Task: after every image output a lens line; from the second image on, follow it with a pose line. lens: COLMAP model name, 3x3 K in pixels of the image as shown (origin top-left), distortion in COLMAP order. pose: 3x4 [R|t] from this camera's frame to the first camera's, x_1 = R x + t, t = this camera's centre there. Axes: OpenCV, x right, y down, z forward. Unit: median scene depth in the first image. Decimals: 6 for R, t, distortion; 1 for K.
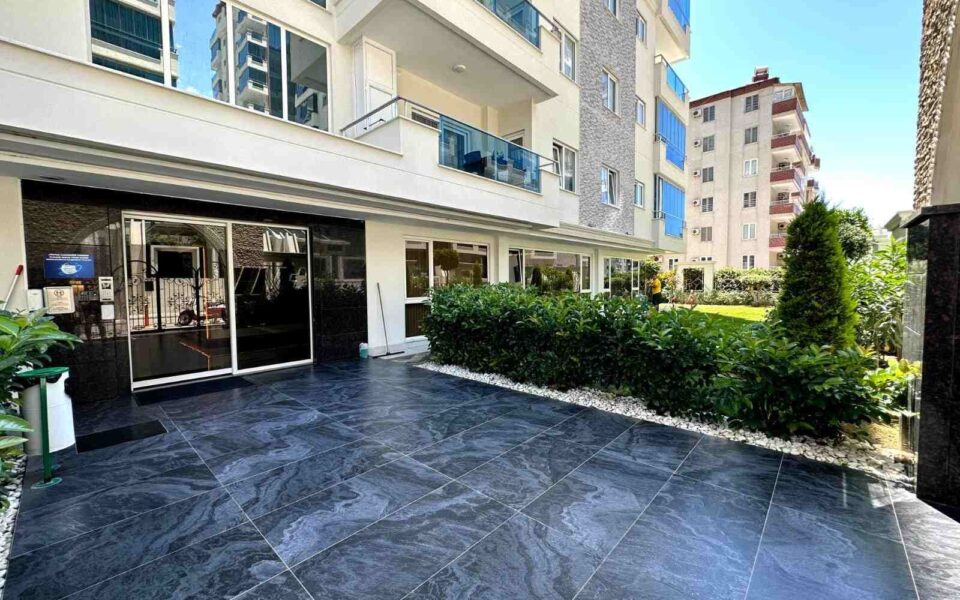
lens RADIAL K [[381.0, 0, 479.8], [0, 381.0, 300.9], [0, 0, 1]] dist [-0.000620, -0.000073]
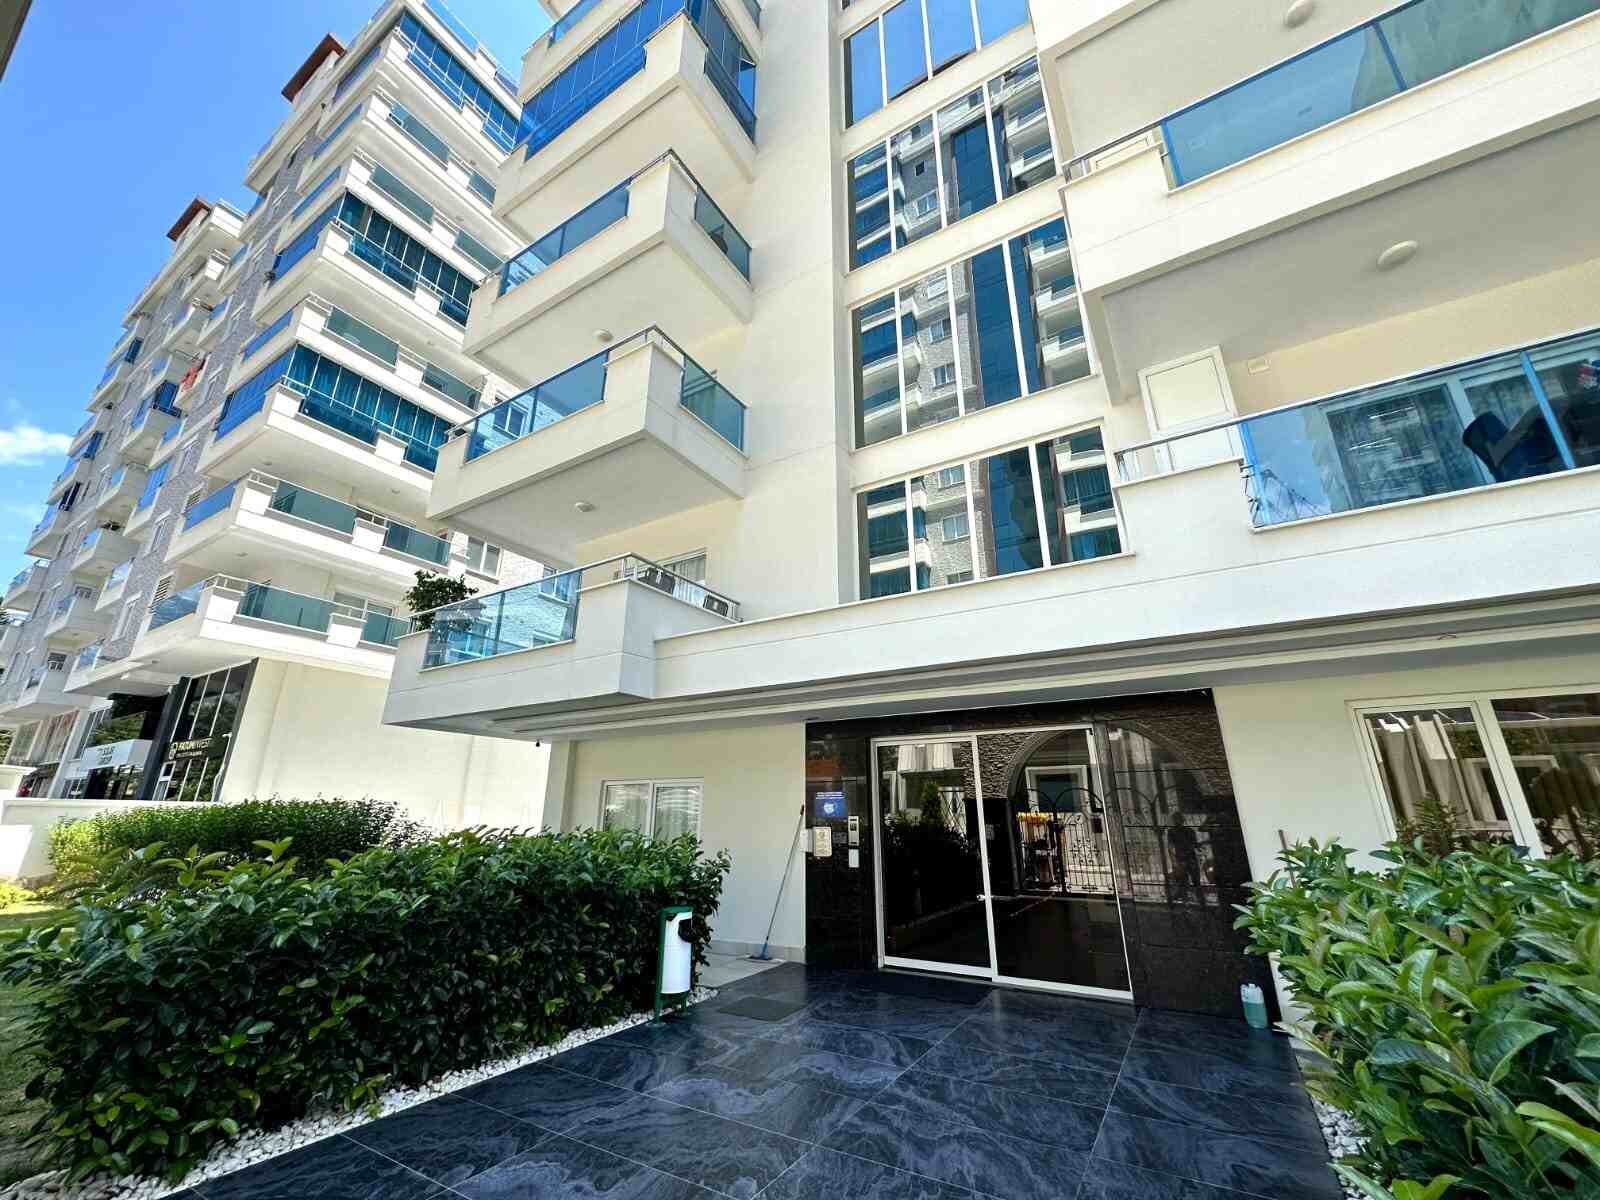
lens RADIAL K [[637.0, 0, 800.0], [0, 637.0, 598.3], [0, 0, 1]] dist [-0.004717, 0.000710]
pose [[0.193616, -0.311863, -0.930190, 0.632732], [-0.053369, 0.943380, -0.327394, -0.055351], [0.979625, 0.113032, 0.166010, 0.632006]]
